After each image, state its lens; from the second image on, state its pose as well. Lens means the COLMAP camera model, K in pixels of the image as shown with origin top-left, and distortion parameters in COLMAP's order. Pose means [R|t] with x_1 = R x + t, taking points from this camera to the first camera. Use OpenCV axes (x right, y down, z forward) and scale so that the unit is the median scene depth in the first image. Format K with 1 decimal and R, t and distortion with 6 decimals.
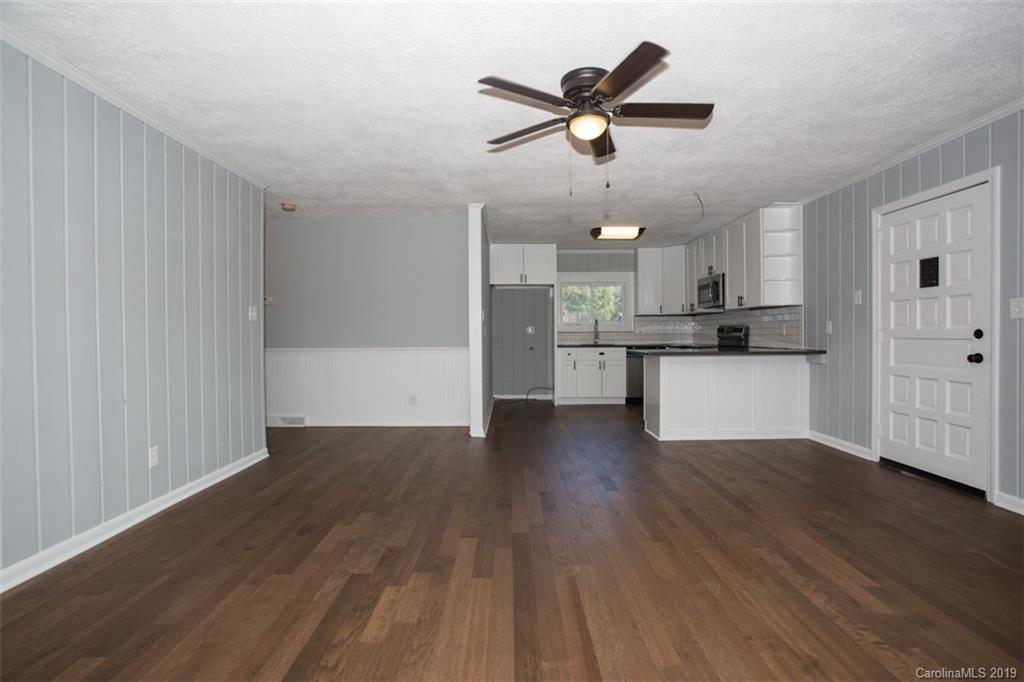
lens RADIAL K [[500.8, 0, 512.0], [0, 500.8, 341.0], [0, 0, 1]] dist [-0.080702, 0.037466]
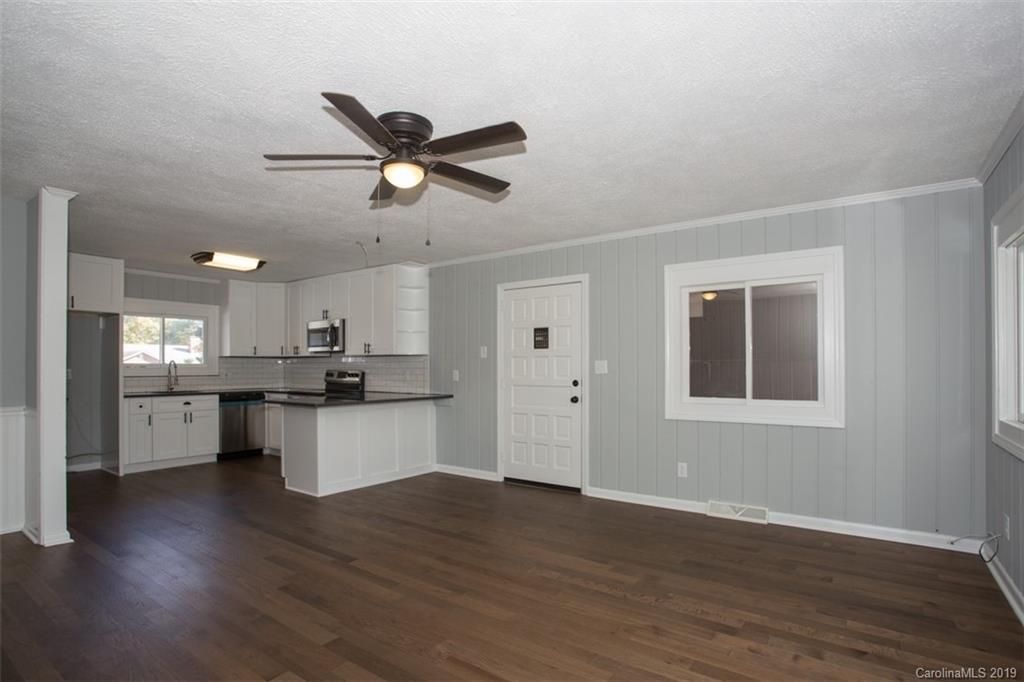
lens RADIAL K [[512.3, 0, 511.9], [0, 512.3, 363.5], [0, 0, 1]] dist [-0.079394, 0.038308]
pose [[0.583671, 0.010839, 0.811918, -0.282205], [0.008952, 0.999764, -0.019783, -0.030416], [-0.811941, 0.018815, 0.583436, 0.156512]]
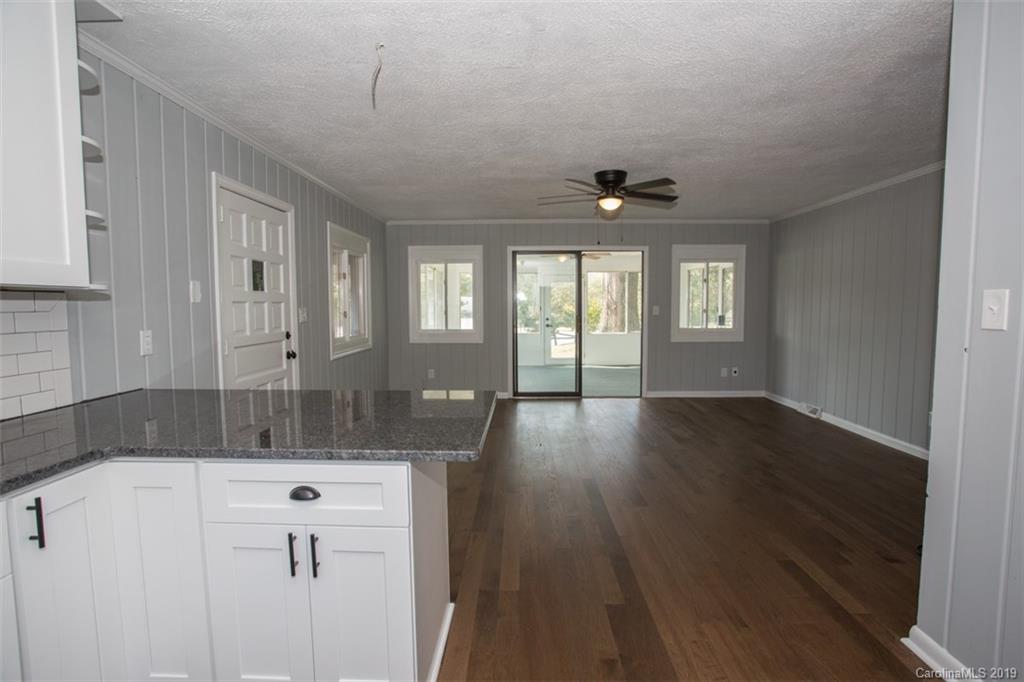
lens RADIAL K [[500.8, 0, 512.0], [0, 500.8, 341.0], [0, 0, 1]] dist [-0.080702, 0.037466]
pose [[-0.999795, 0.013381, 0.015213, 0.255654], [0.014665, 0.996038, 0.087709, -0.067516], [-0.013979, 0.087914, -0.996030, 1.484595]]
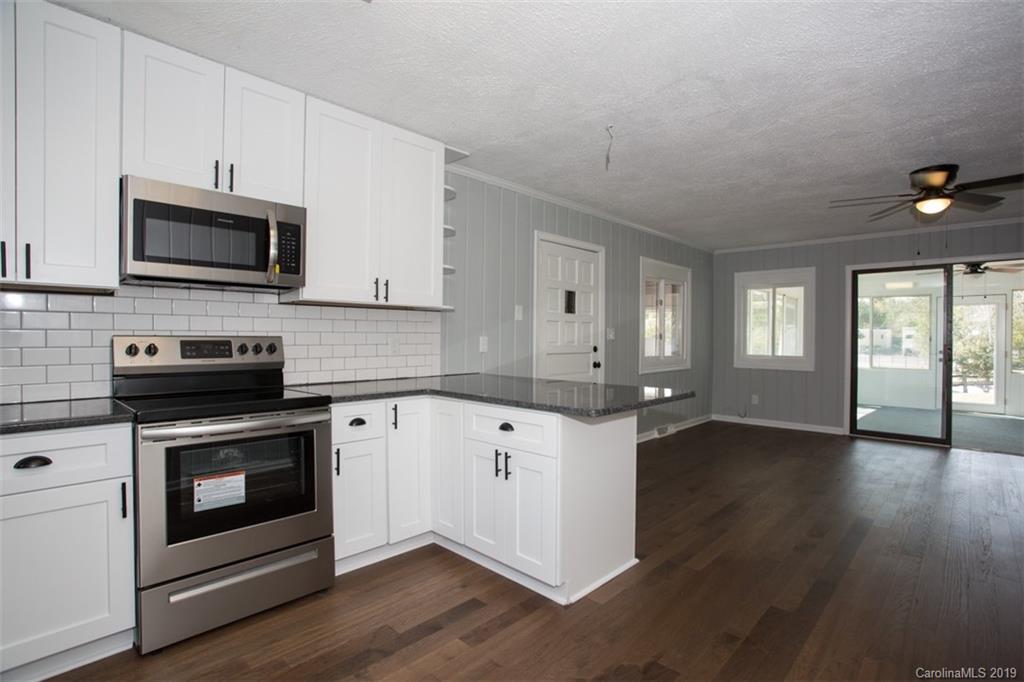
lens RADIAL K [[500.8, 0, 512.0], [0, 500.8, 341.0], [0, 0, 1]] dist [-0.080702, 0.037466]
pose [[-0.719556, -0.000073, 0.694434, 0.035137], [0.010980, 0.999874, 0.011482, -0.041069], [-0.694347, 0.015886, -0.719465, 1.549154]]
